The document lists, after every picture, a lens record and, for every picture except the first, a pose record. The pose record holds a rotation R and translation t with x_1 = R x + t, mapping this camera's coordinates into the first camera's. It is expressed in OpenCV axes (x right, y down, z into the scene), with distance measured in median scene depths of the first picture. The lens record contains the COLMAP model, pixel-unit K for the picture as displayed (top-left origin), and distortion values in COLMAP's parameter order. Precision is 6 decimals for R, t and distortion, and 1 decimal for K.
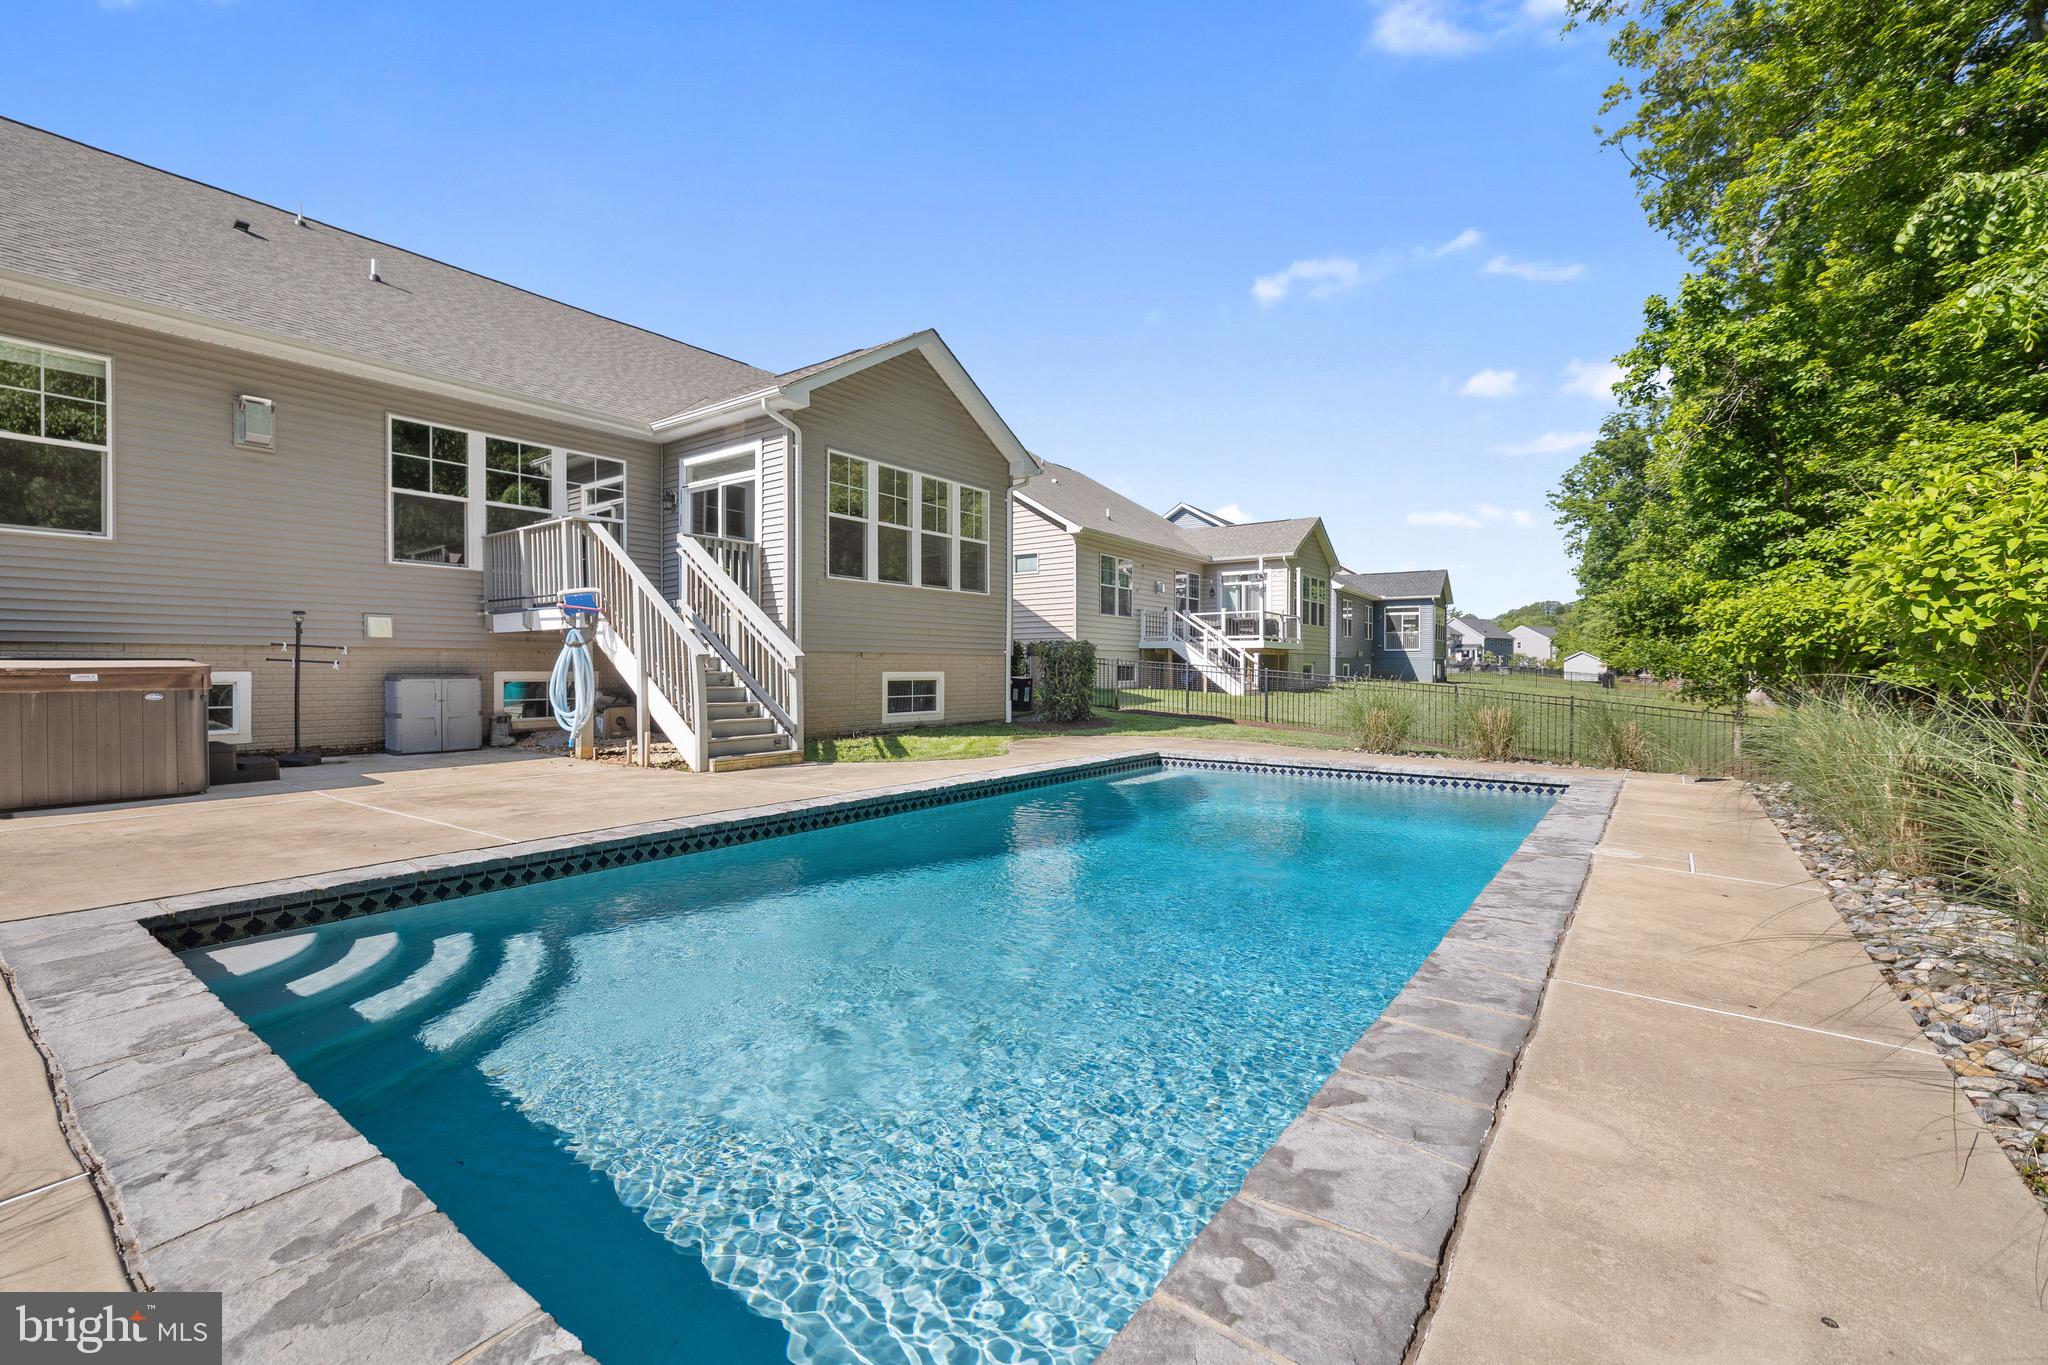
lens RADIAL K [[859.6, 0, 1028.5], [0, 859.6, 674.1], [0, 0, 1]] dist [0.003371, 0.000231]
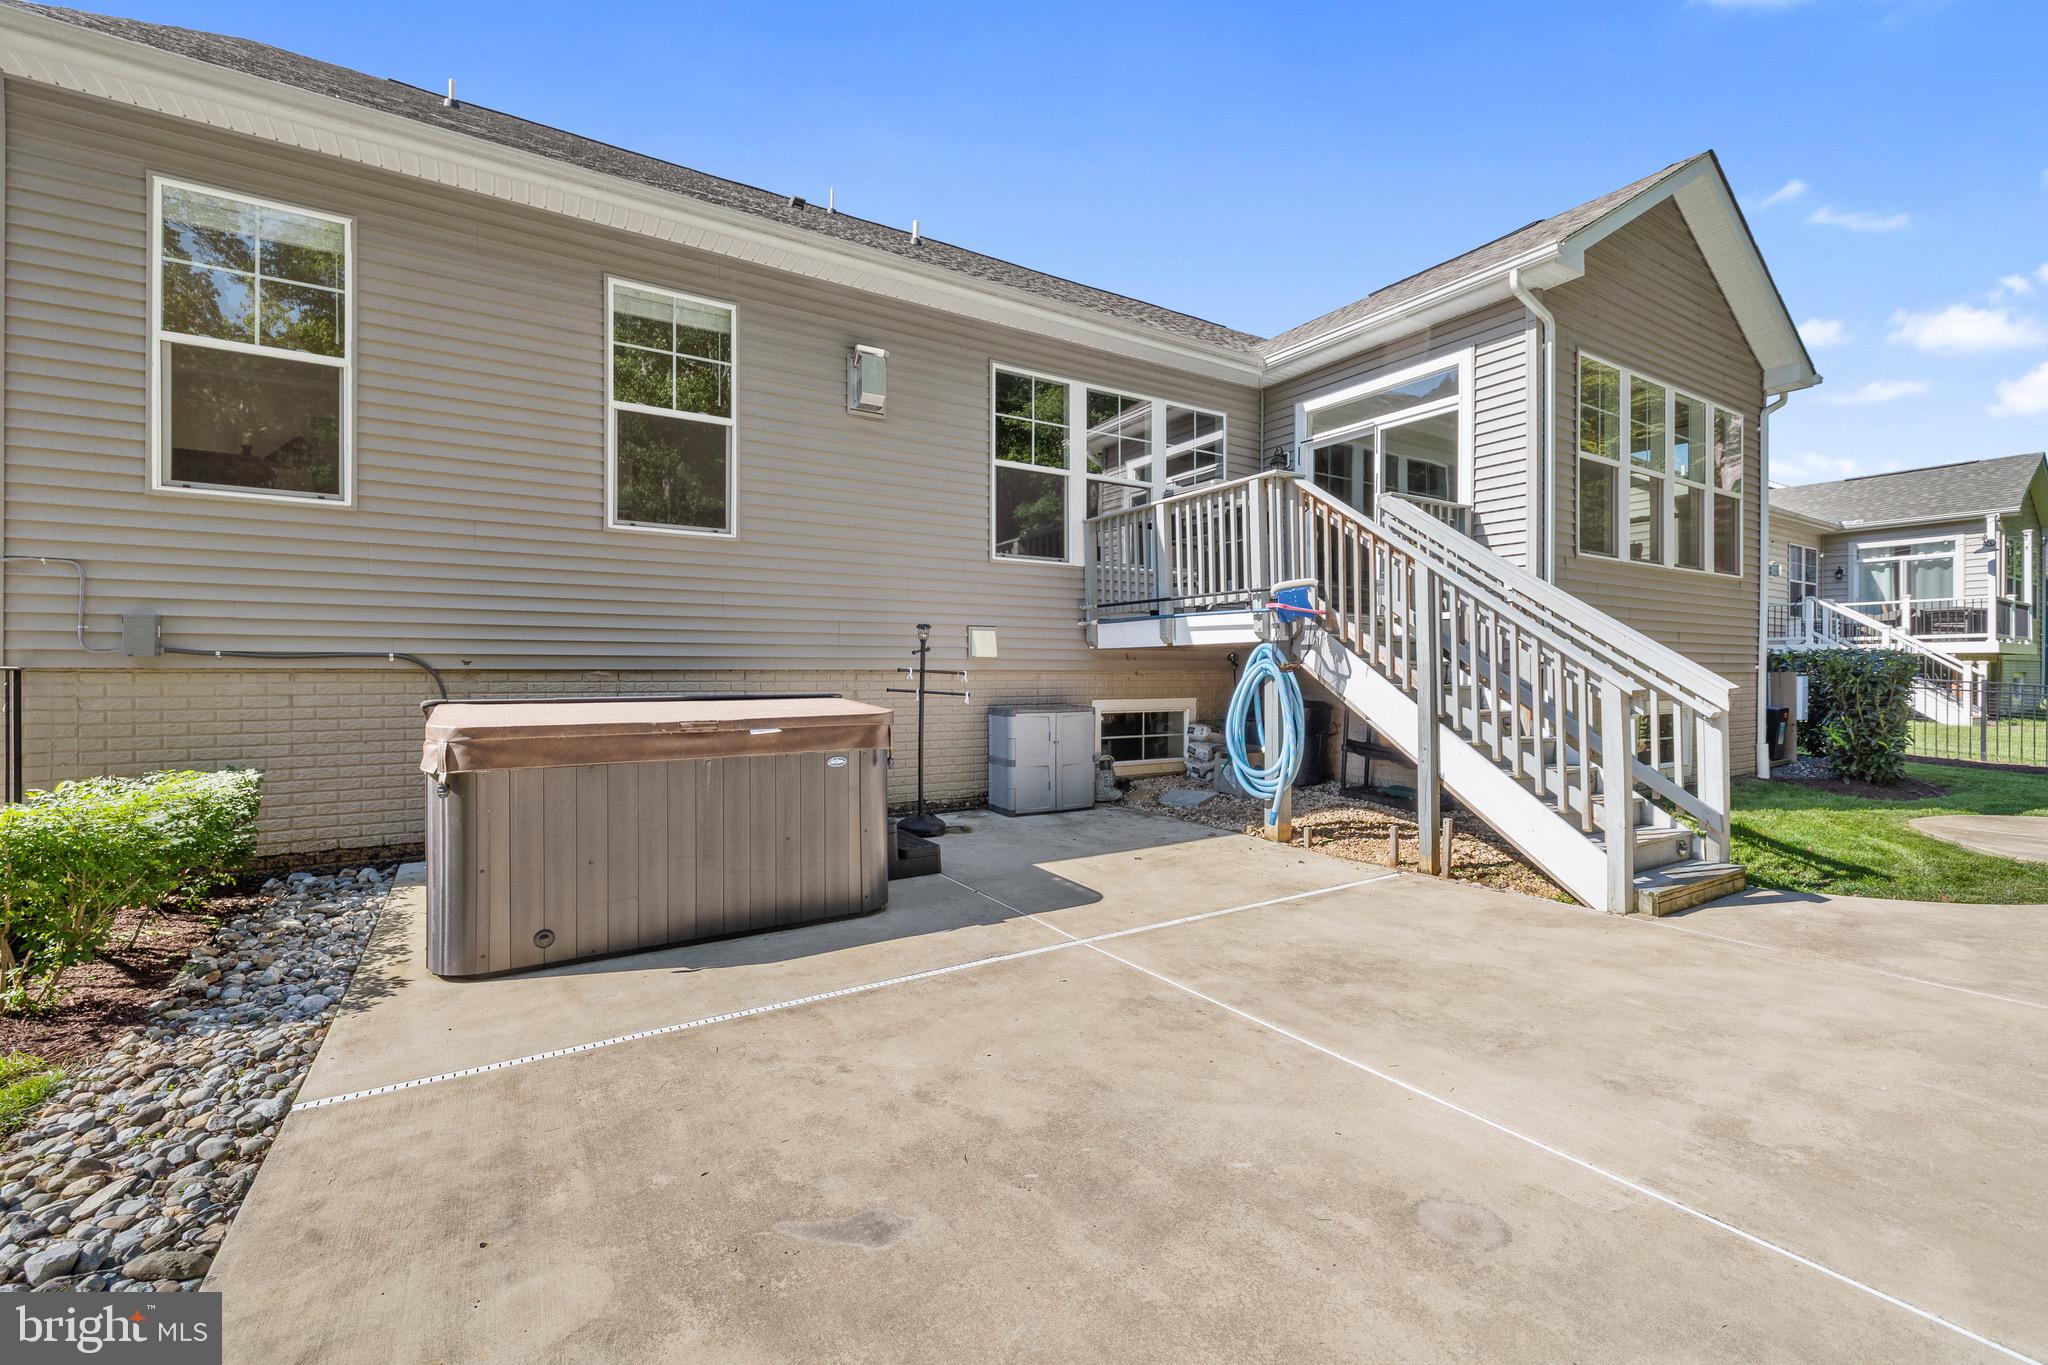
lens RADIAL K [[859.6, 0, 1024.4], [0, 859.6, 671.4], [0, 0, 1]] dist [0.003371, 0.000231]
pose [[0.927991, 0.000397, -0.372604, -0.373716], [-0.003249, 0.999970, -0.007026, -0.021124], [0.372590, 0.007731, 0.927964, 0.265512]]
